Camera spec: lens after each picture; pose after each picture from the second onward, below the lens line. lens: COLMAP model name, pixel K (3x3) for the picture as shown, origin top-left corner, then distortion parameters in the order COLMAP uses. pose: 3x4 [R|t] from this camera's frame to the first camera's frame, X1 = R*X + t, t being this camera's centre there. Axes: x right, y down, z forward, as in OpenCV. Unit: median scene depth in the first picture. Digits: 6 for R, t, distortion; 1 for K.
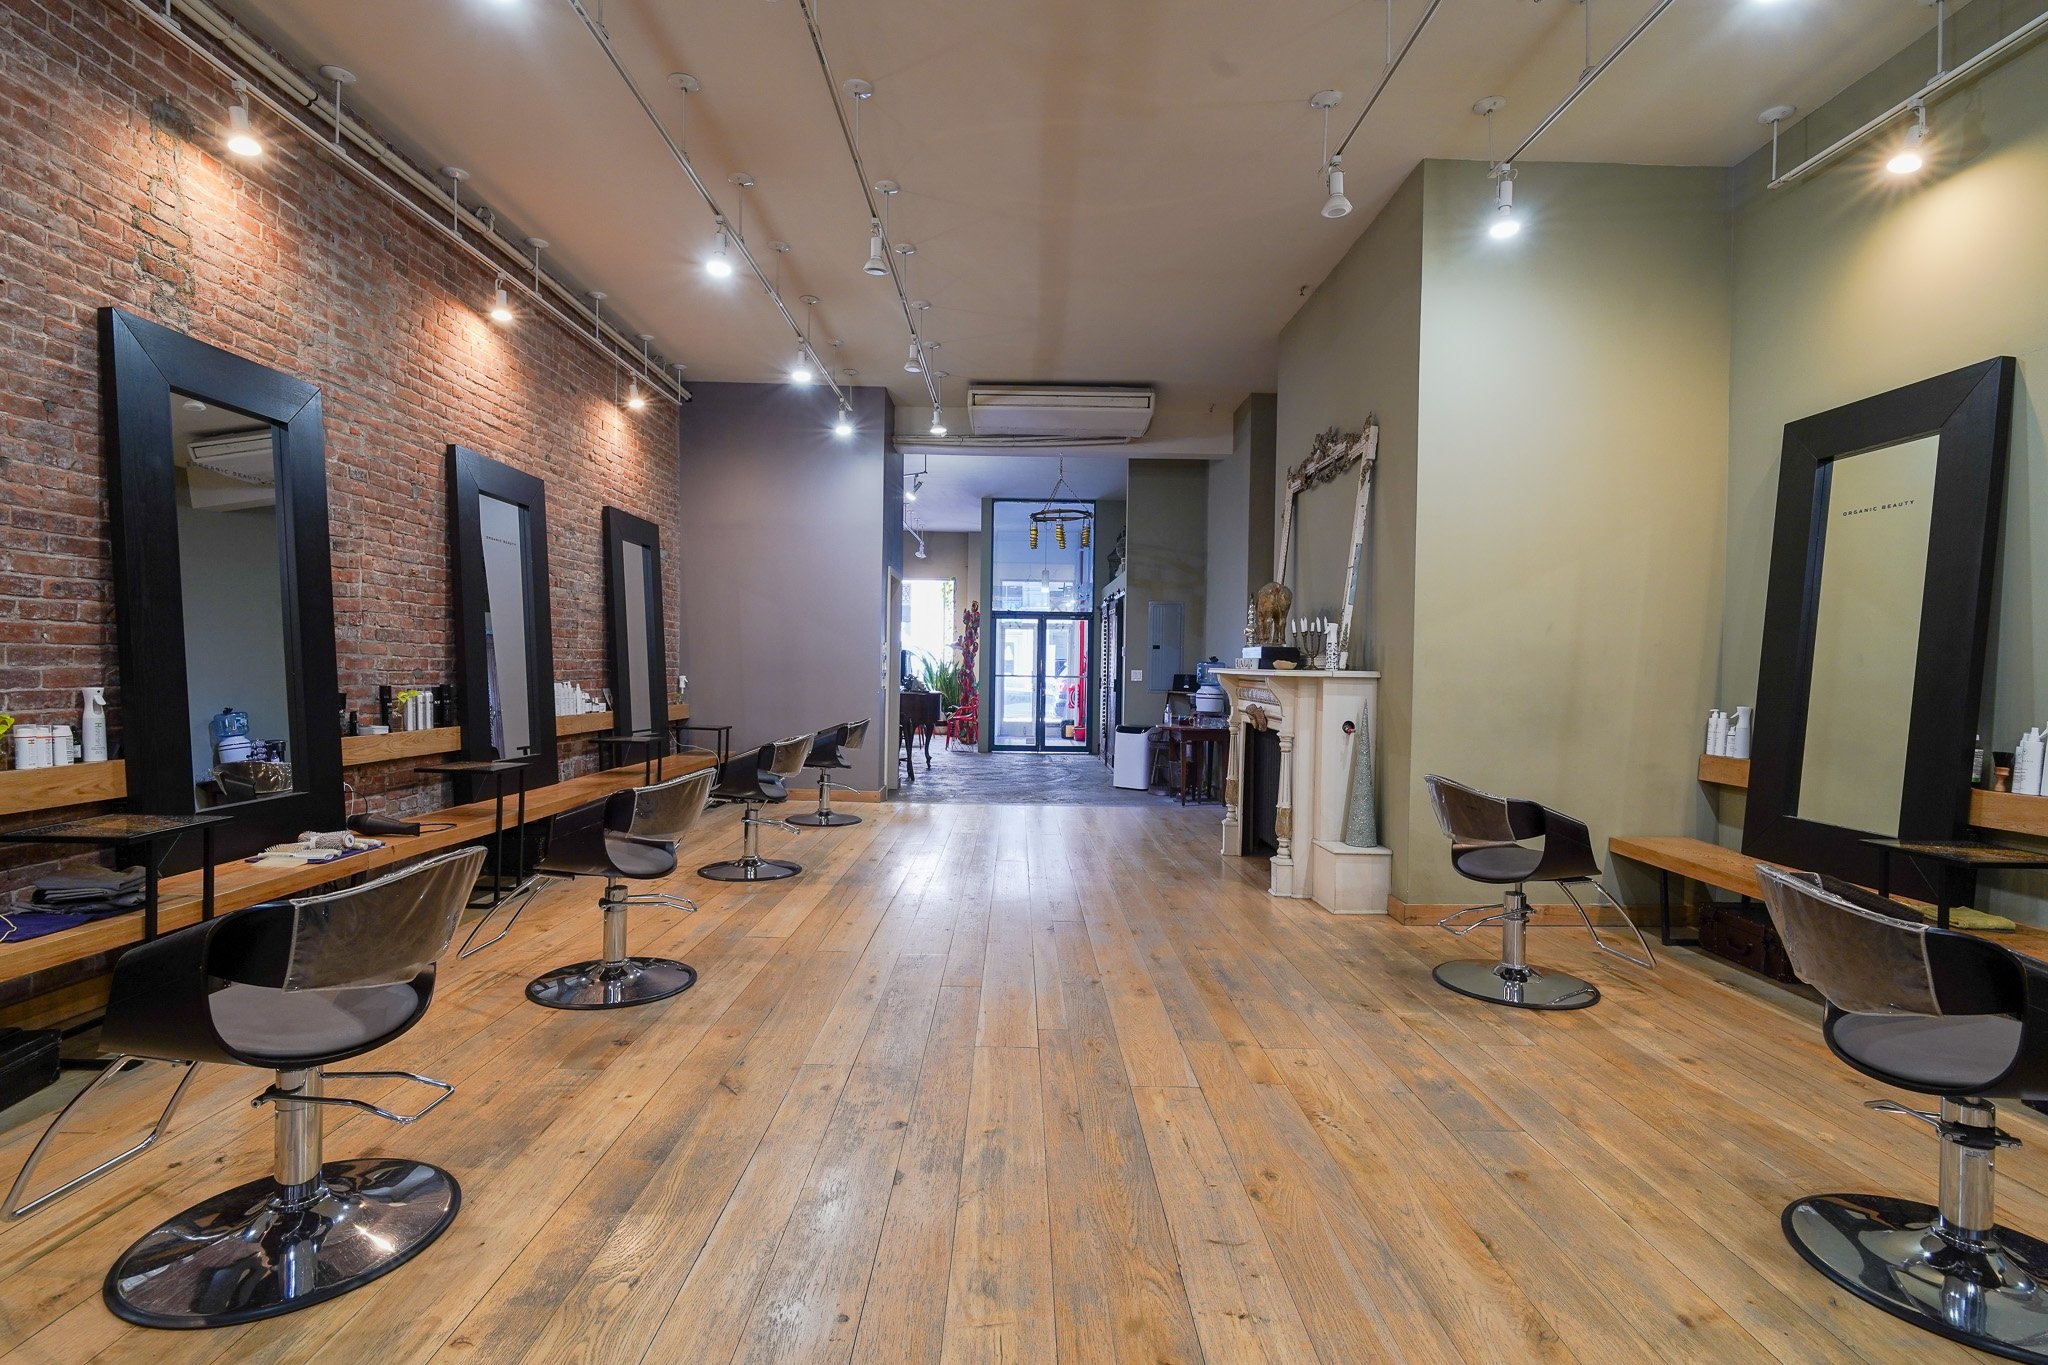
lens RADIAL K [[971.0, 0, 1024.1], [0, 971.0, 676.0], [0, 0, 1]] dist [0.004063, -0.003137]
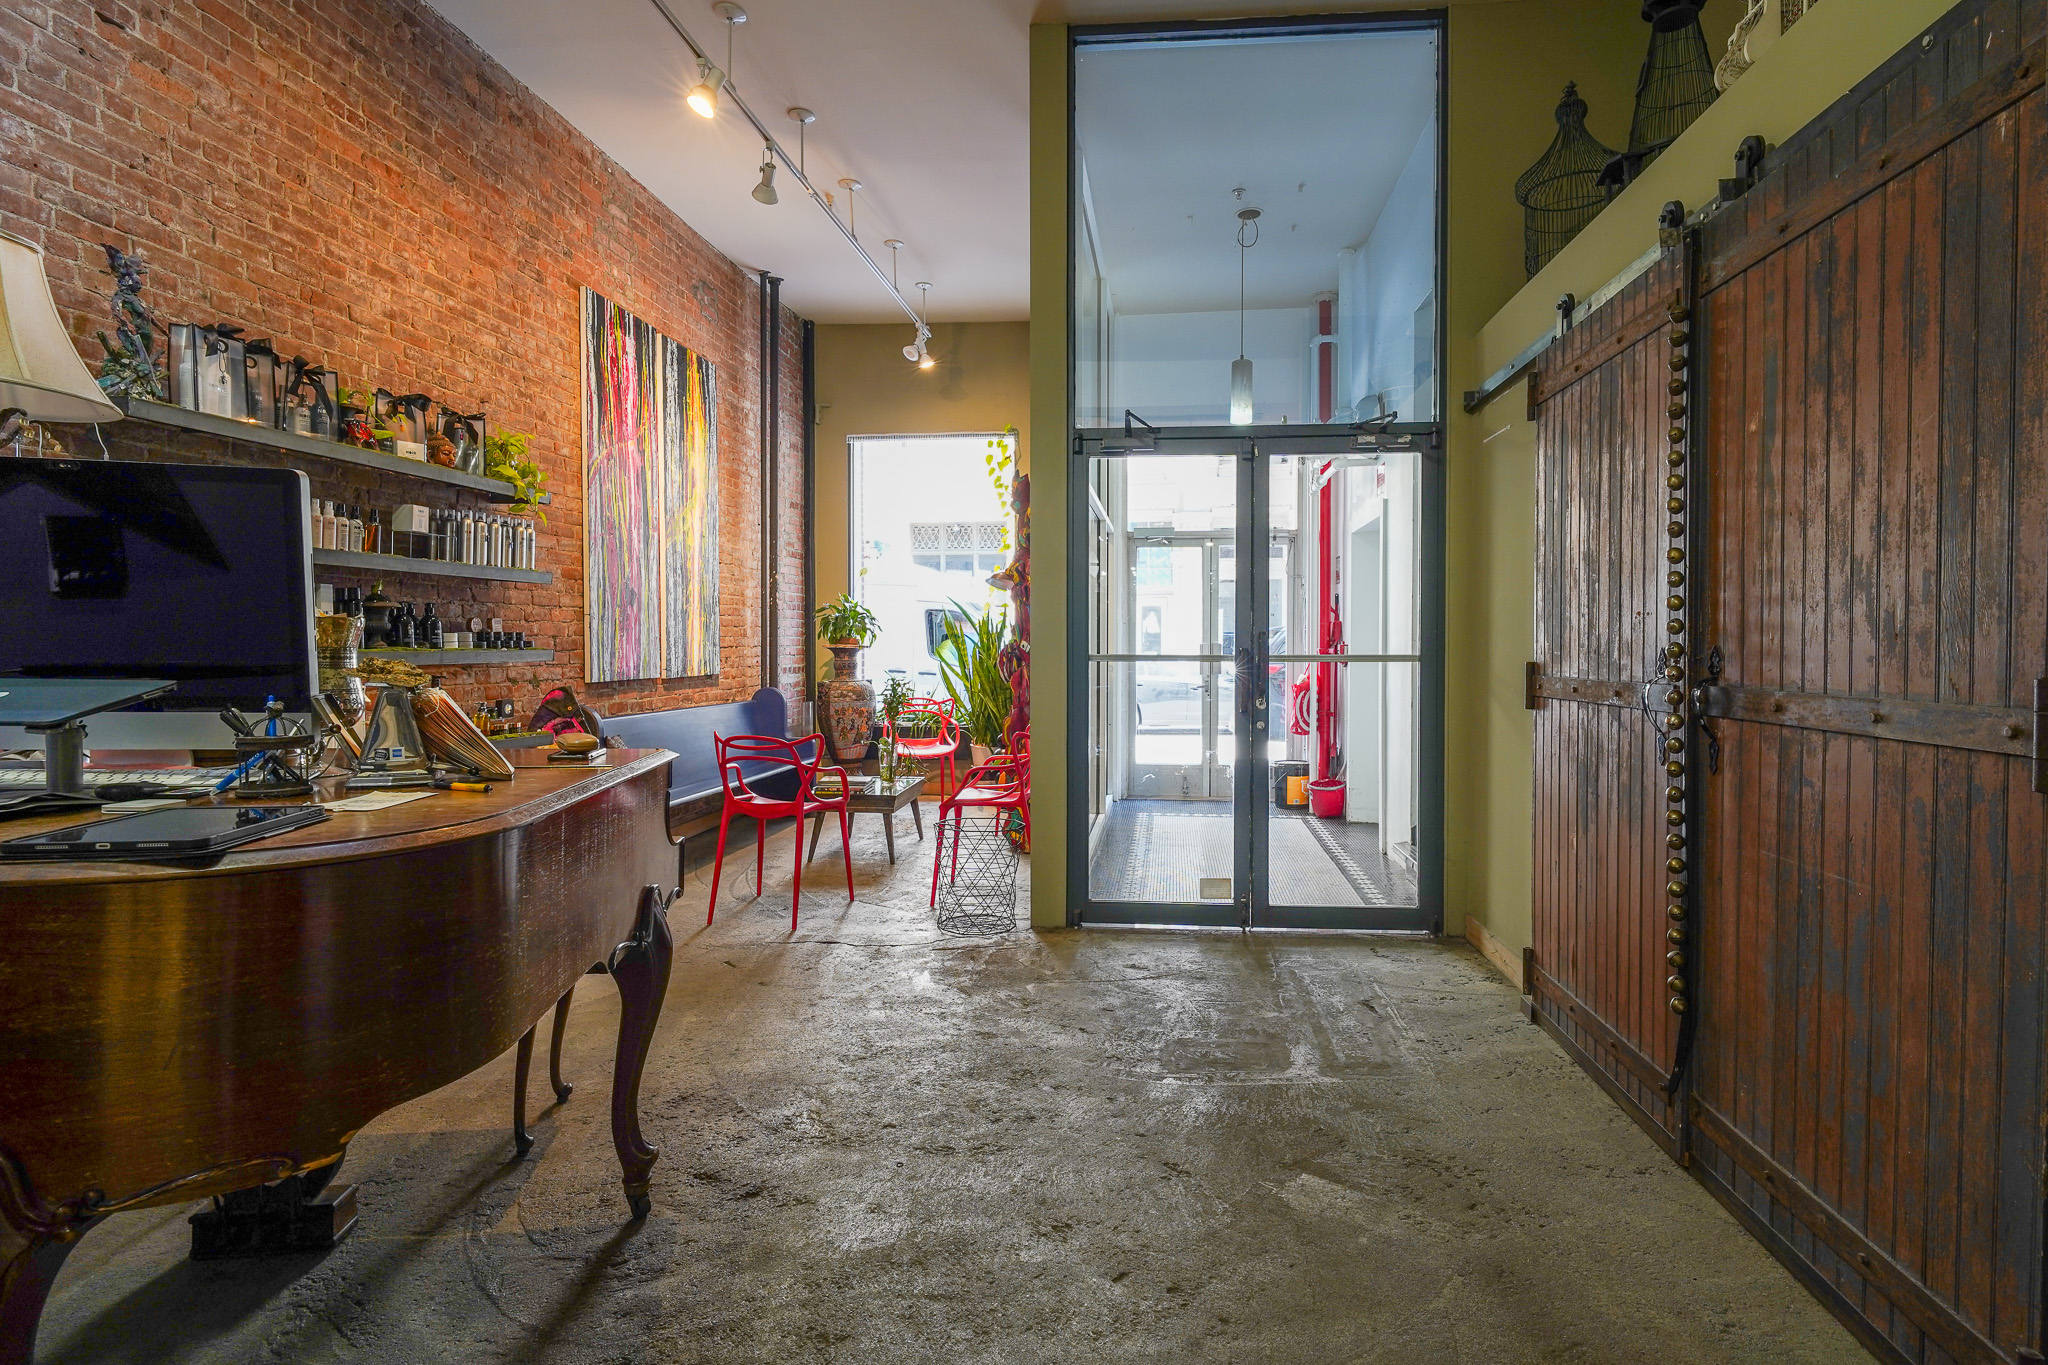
lens RADIAL K [[971.0, 0, 1024.1], [0, 971.0, 676.0], [0, 0, 1]] dist [0.004063, -0.003137]
pose [[0.988633, -0.010666, -0.149971, -0.005340], [0.013097, 0.999798, 0.015234, 0.001779], [0.149778, -0.017025, 0.988573, 0.708518]]
